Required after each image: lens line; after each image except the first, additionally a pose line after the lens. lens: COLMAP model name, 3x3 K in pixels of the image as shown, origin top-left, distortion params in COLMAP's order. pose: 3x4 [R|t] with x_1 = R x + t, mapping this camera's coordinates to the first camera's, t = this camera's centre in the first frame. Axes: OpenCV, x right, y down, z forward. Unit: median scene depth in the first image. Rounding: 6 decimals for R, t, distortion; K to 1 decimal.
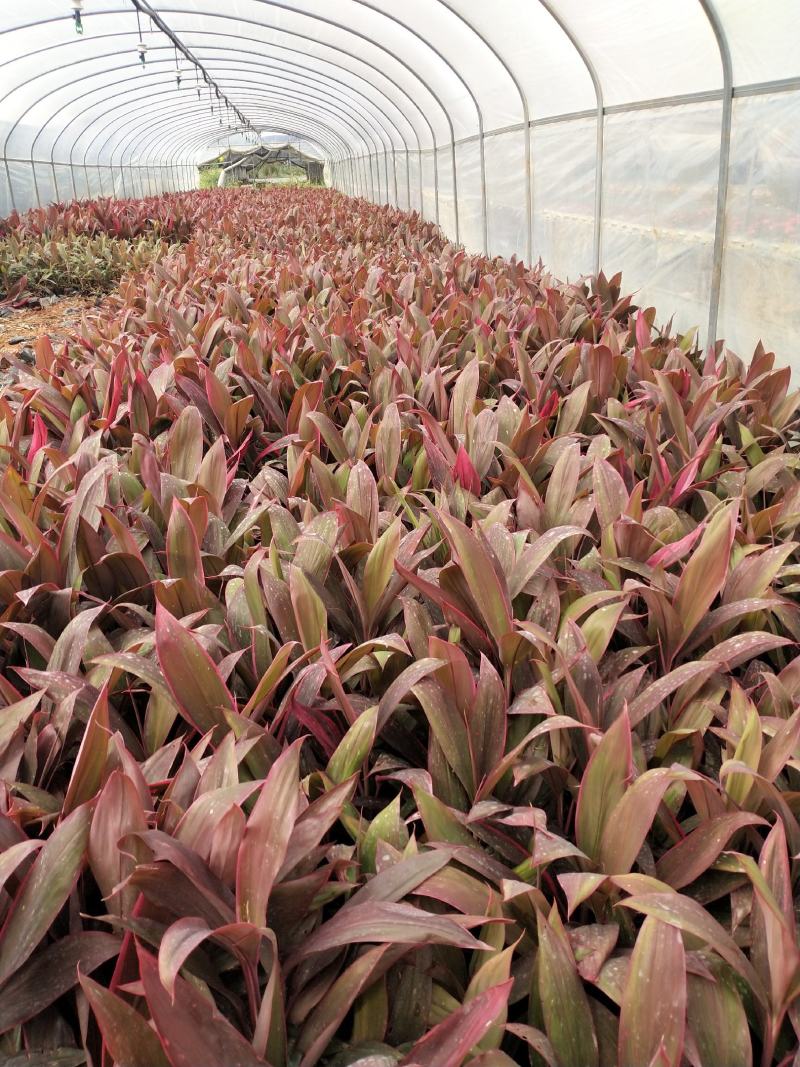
lens RADIAL K [[879.3, 0, 402.8], [0, 879.3, 531.7], [0, 0, 1]] dist [0.091449, -0.167133]
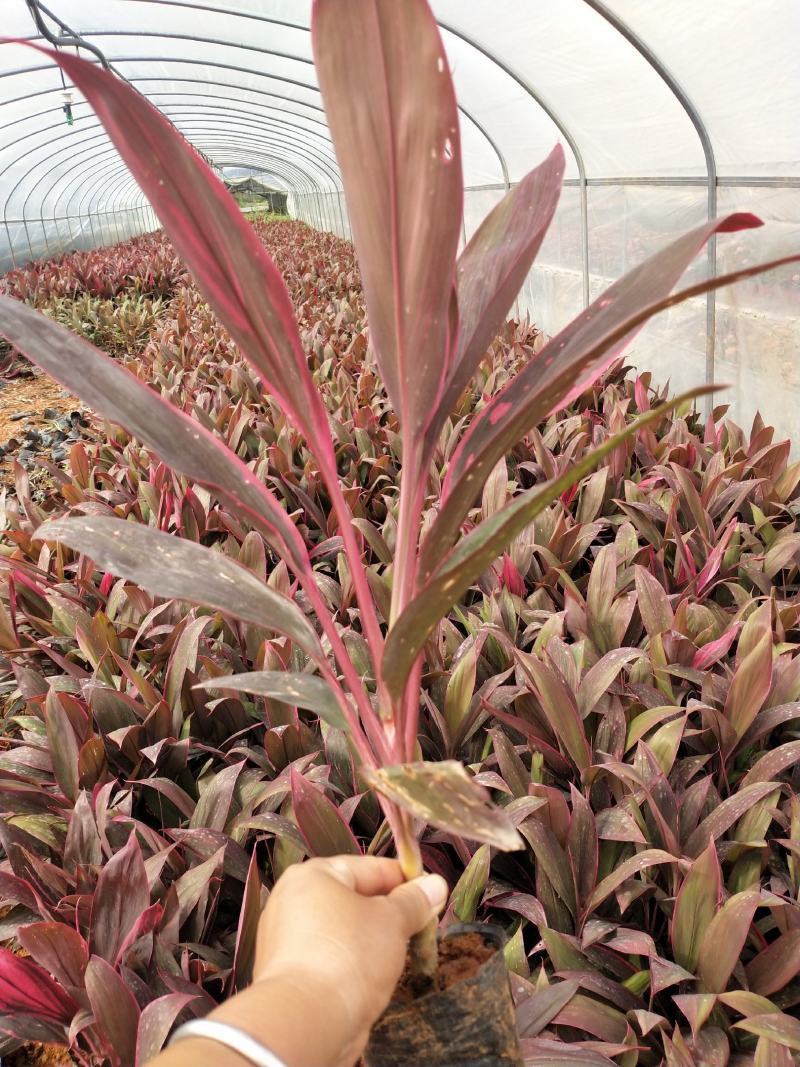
lens RADIAL K [[892.3, 0, 399.0], [0, 892.3, 526.9], [0, 0, 1]] dist [0.085986, -0.167294]
pose [[0.997512, -0.066001, 0.024771, -0.088643], [0.066353, 0.997702, -0.013687, -0.122493], [-0.023810, 0.015297, 0.999599, -0.097855]]
